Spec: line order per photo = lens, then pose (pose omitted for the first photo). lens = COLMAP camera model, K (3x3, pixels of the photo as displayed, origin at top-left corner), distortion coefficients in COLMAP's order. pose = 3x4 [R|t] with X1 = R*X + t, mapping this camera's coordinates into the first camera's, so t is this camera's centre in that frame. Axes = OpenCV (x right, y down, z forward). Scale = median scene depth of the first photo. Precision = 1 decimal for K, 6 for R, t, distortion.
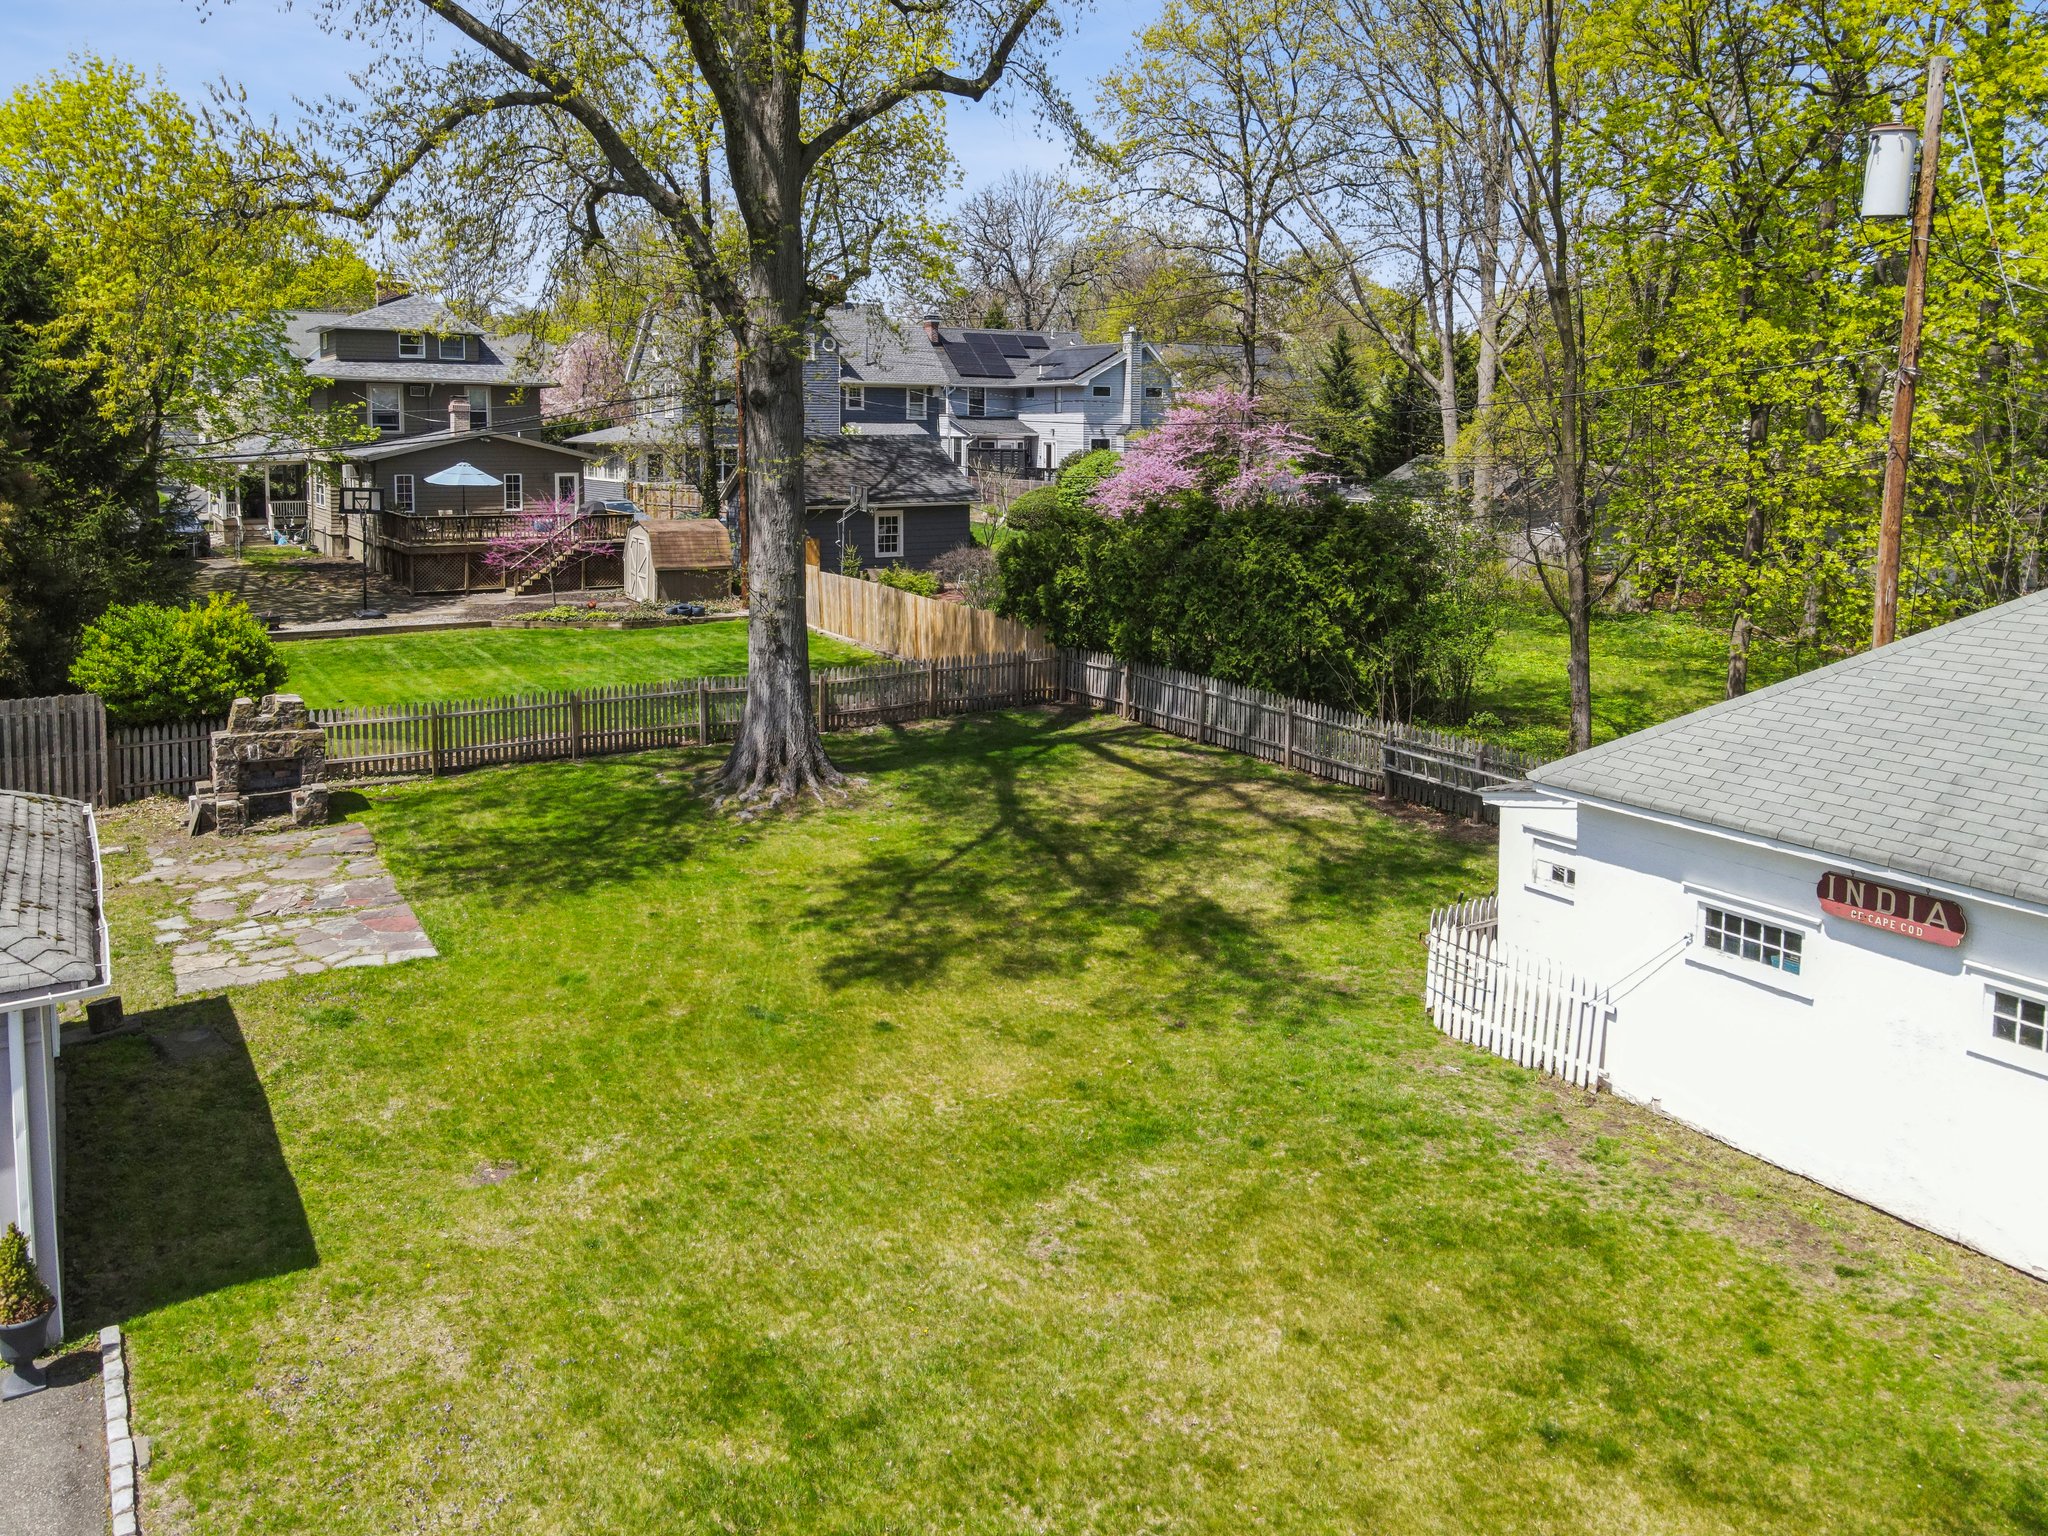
lens RADIAL K [[1600.8, 0, 1015.8], [0, 1600.8, 514.7], [0, 0, 1]] dist [0.003000, 0.002880]
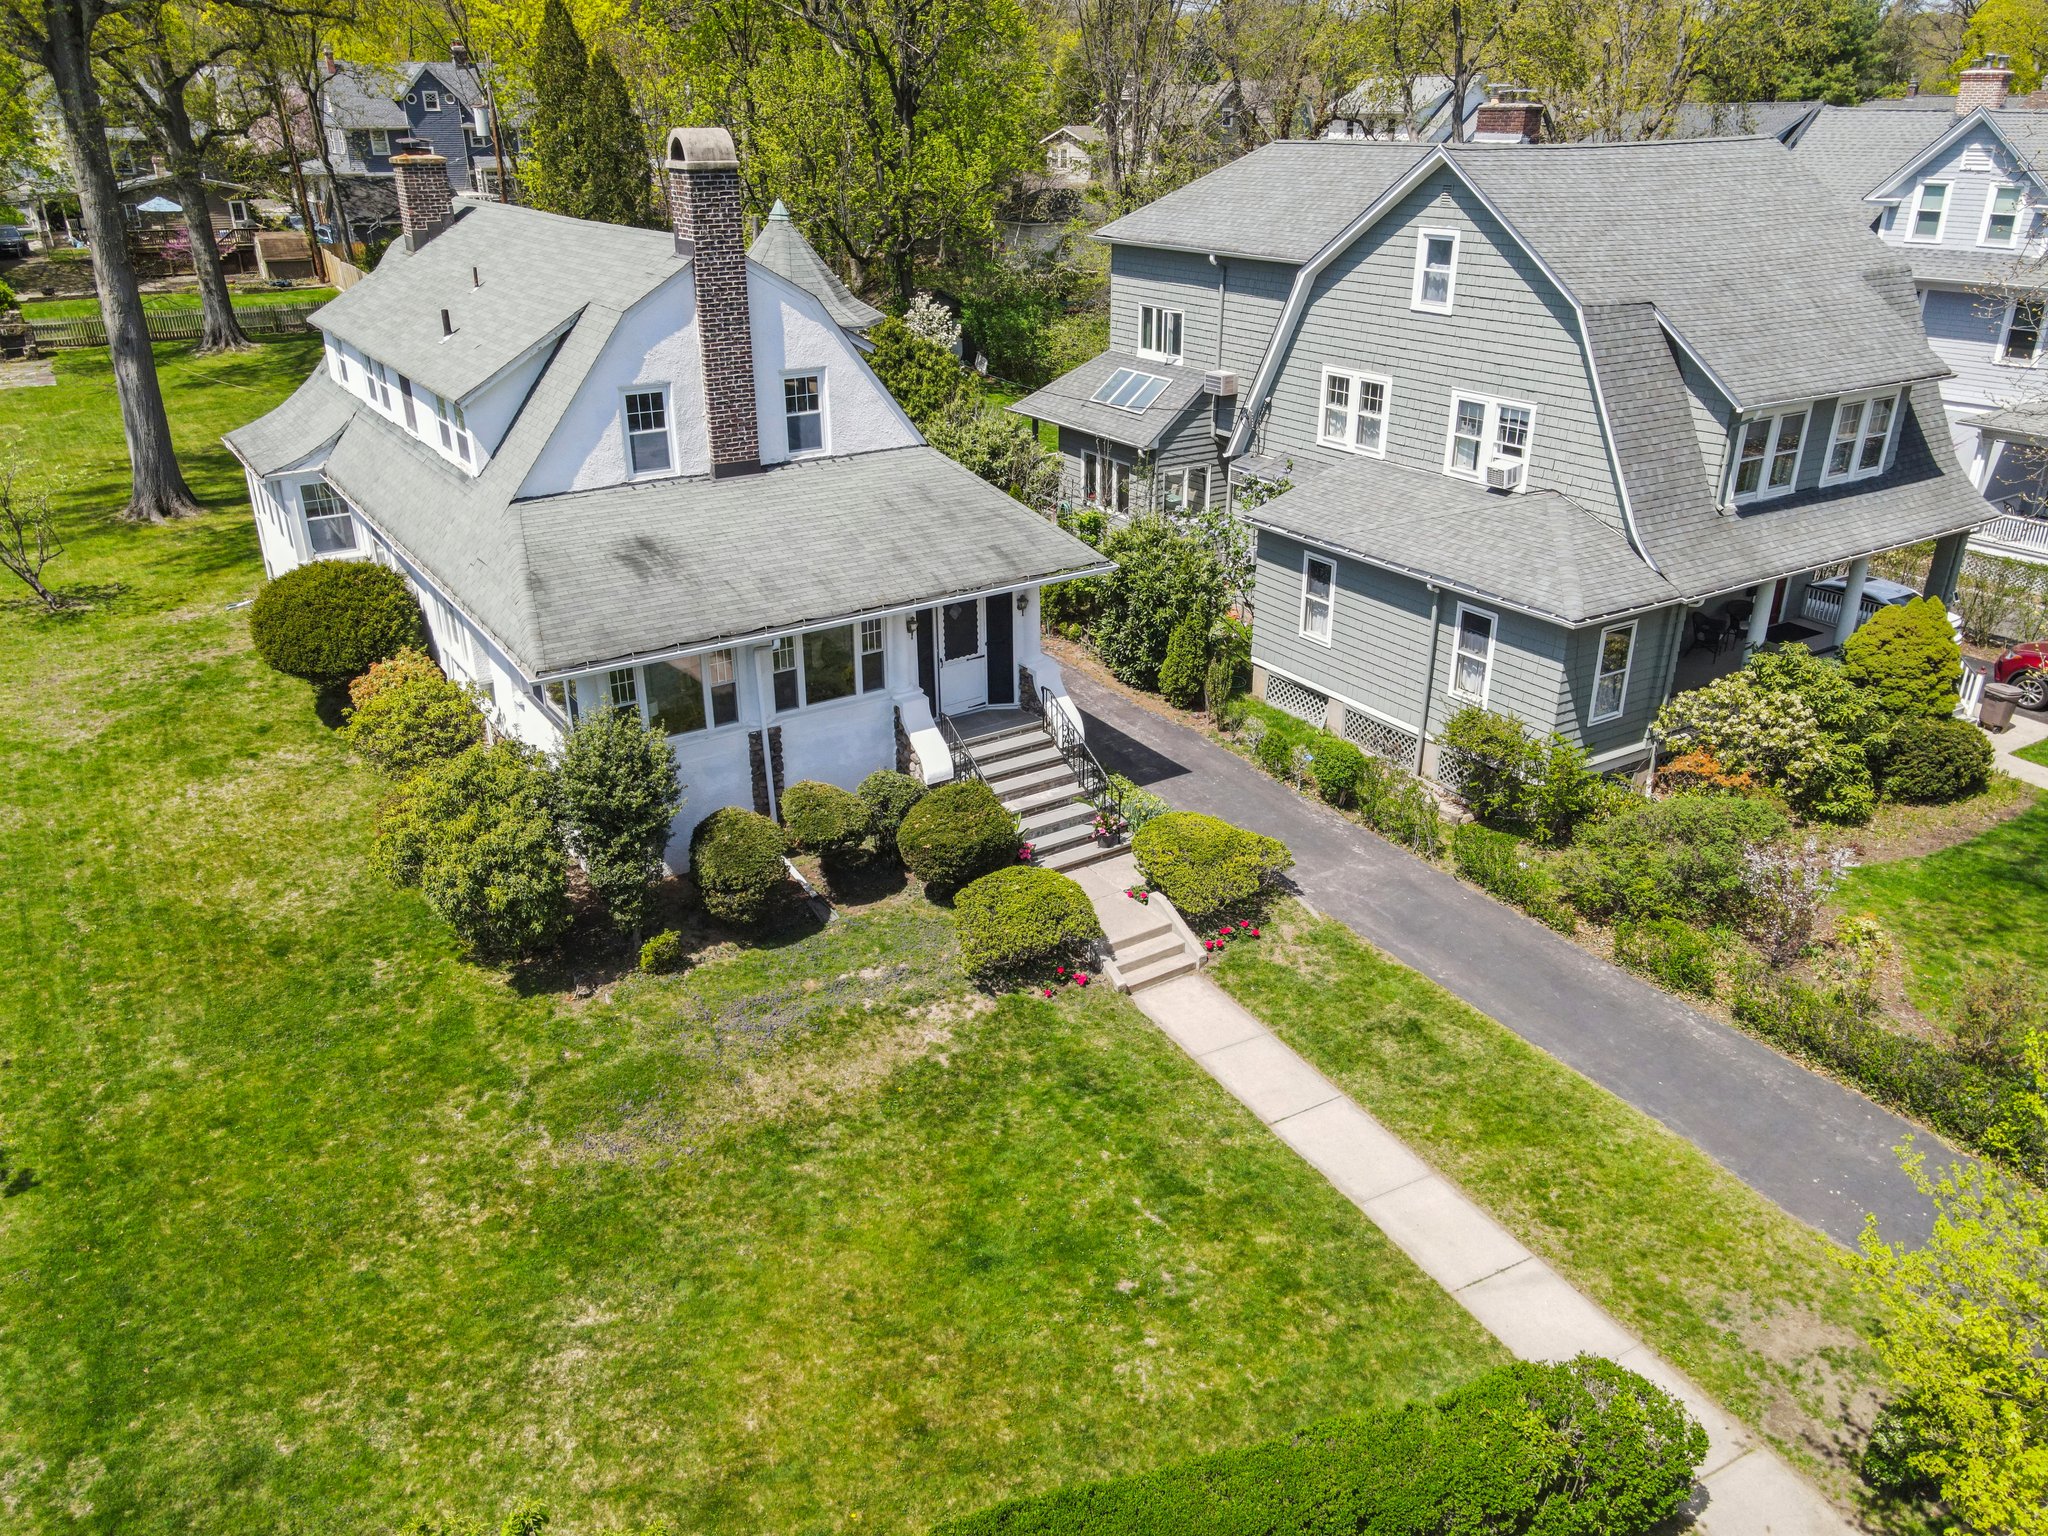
lens RADIAL K [[1495.9, 0, 1024.0], [0, 1495.9, 768.0], [0, 0, 1]] dist [0.005230, 0.000953]
pose [[0.999160, -0.022756, 0.034090, 0.593281], [0.009303, 0.935927, 0.352071, -0.019738], [-0.039917, -0.351458, 0.935352, -0.879719]]
